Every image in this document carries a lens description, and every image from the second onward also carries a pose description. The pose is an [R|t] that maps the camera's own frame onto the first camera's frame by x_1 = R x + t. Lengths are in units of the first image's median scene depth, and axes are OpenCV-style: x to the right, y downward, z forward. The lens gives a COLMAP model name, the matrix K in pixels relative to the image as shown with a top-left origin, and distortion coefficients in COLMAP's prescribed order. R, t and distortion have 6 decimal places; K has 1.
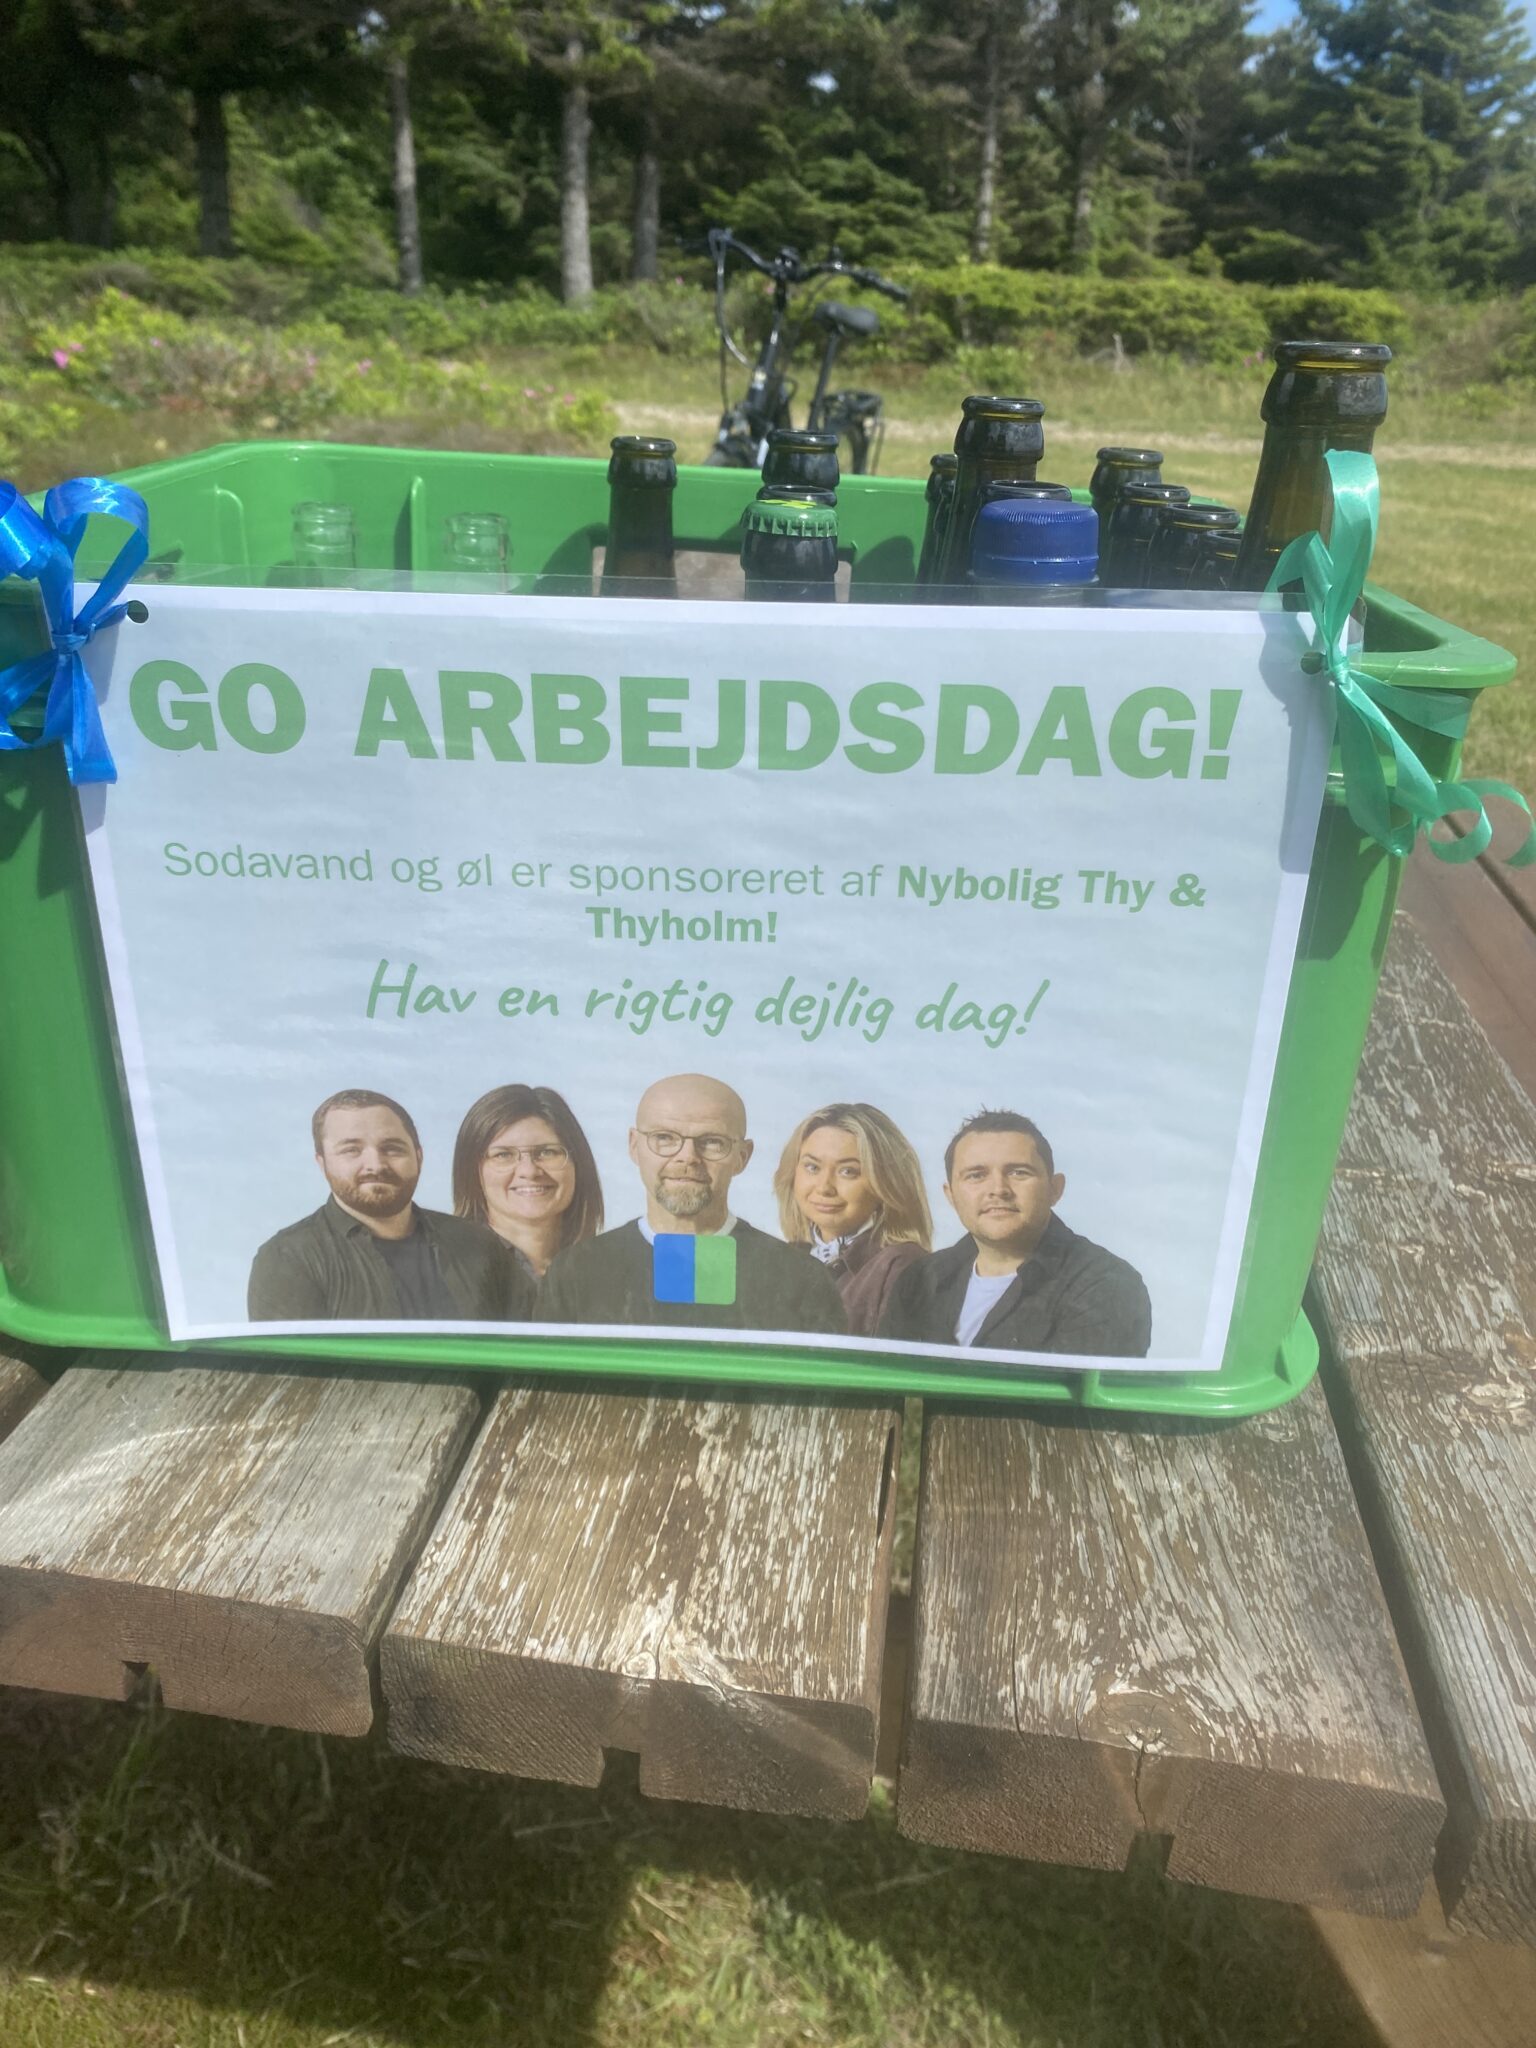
lens RADIAL K [[1544.5, 0, 768.0], [0, 1544.5, 1024.0], [0, 0, 1]] dist [-0.001709, 0.002839]
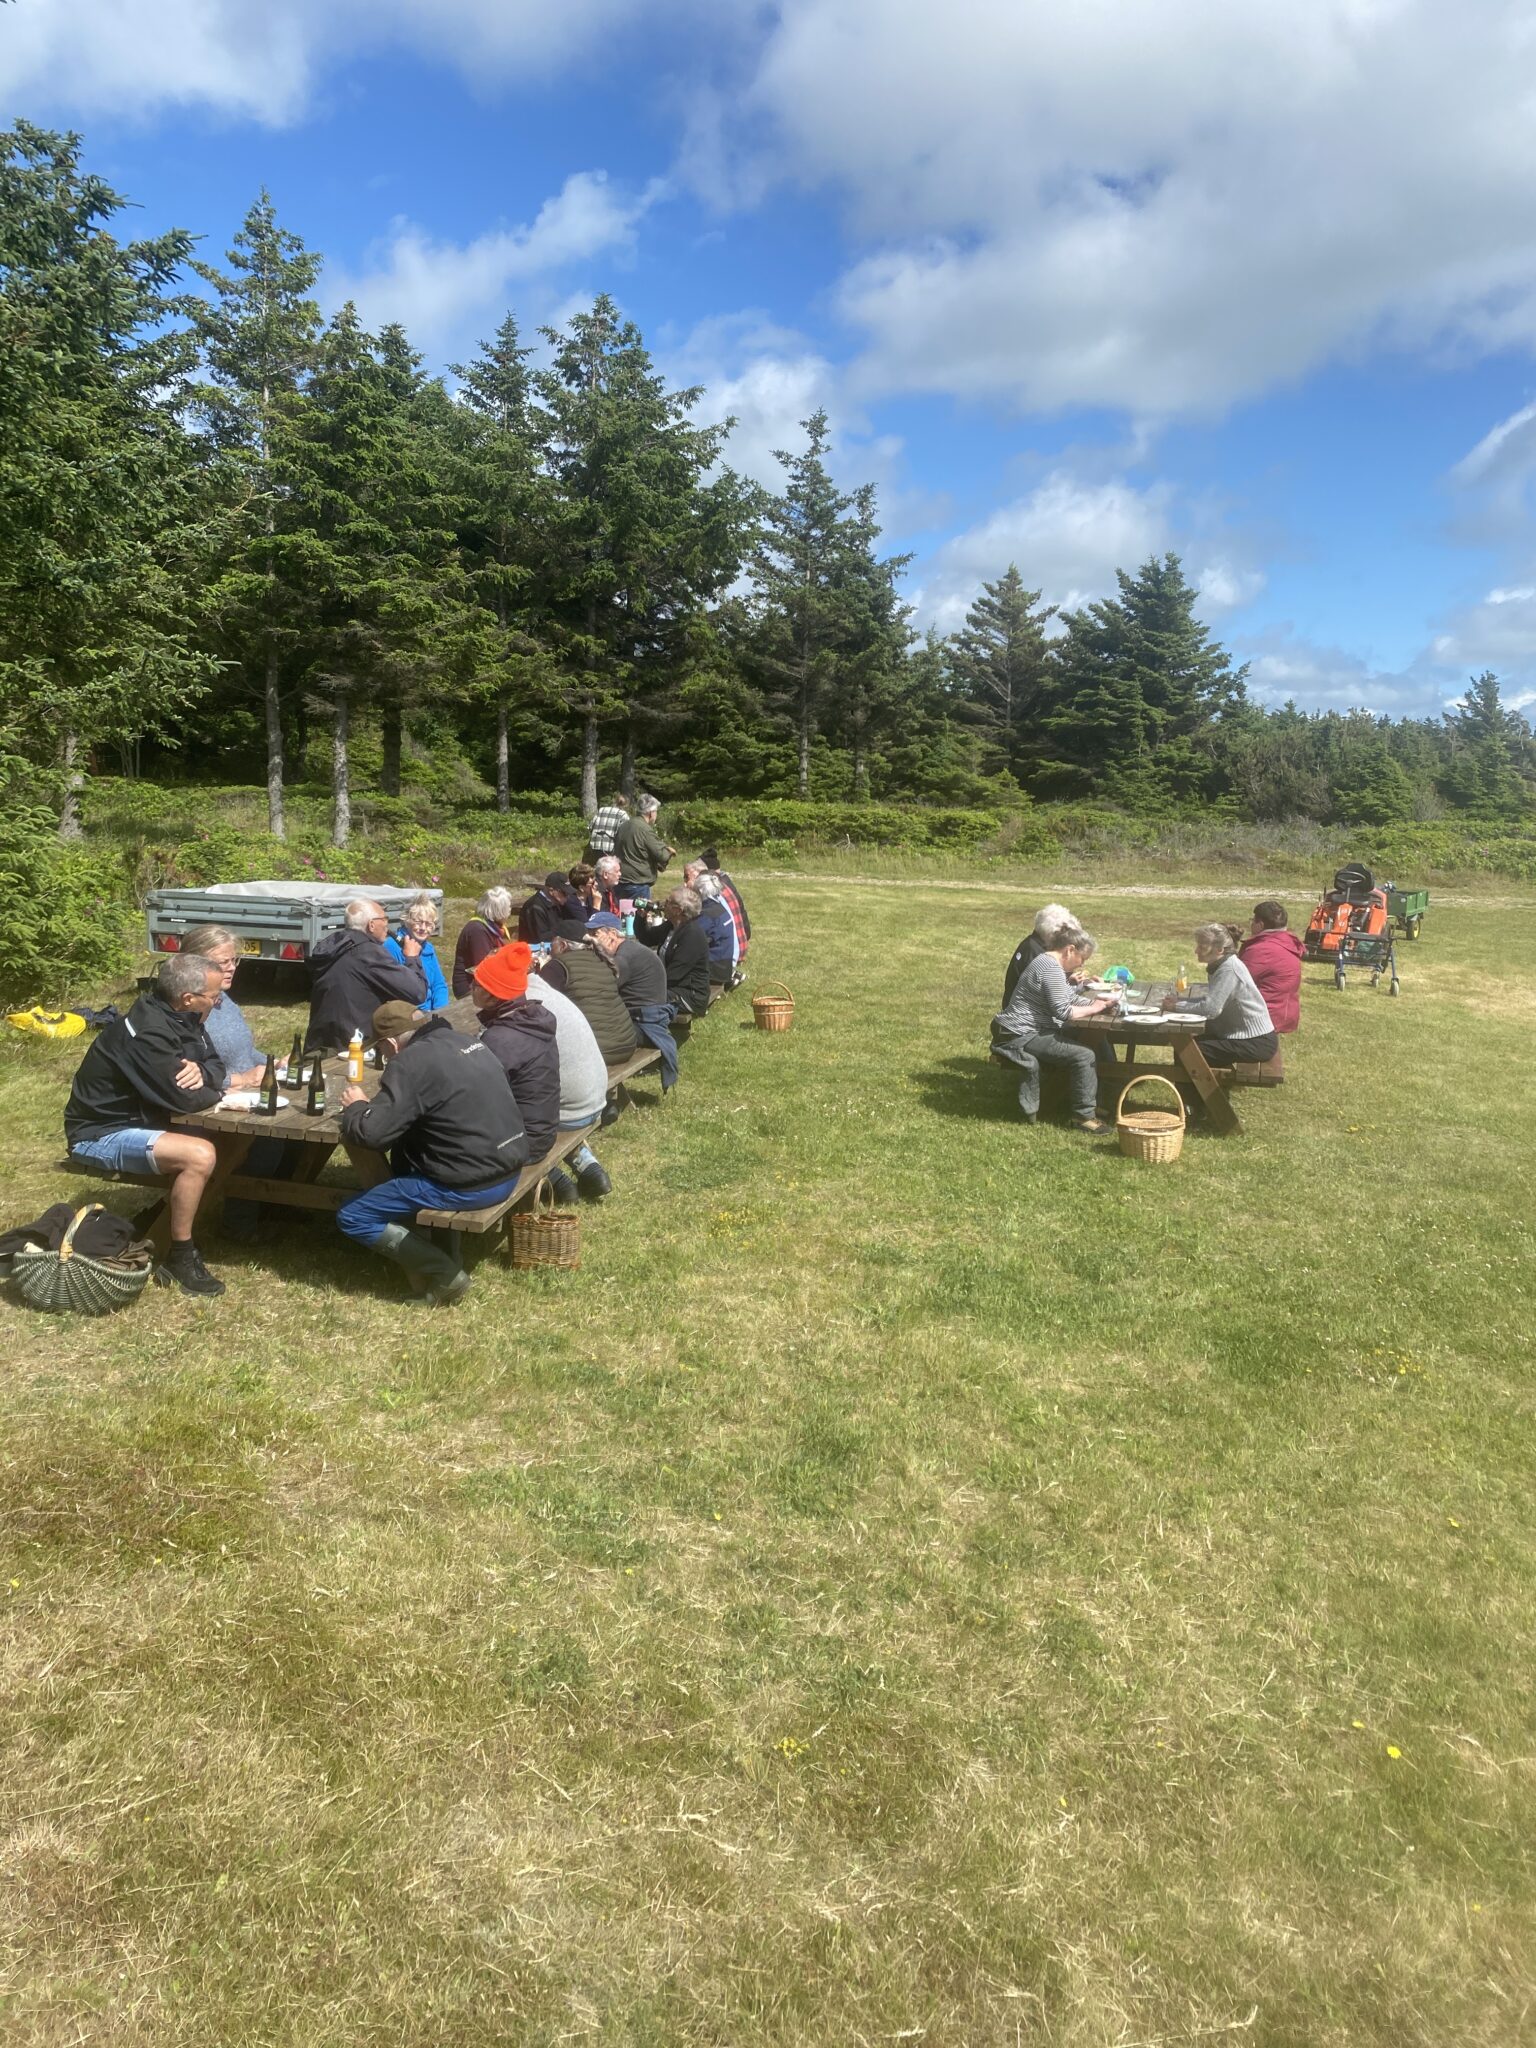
lens RADIAL K [[1553.6, 0, 768.0], [0, 1553.6, 1024.0], [0, 0, 1]] dist [0.131949, 0.000067]
pose [[0.999965, -0.000150, -0.008317, 0.061355], [-0.002188, 0.959890, -0.280369, 0.173767], [0.008026, 0.280378, 0.959856, -0.422074]]
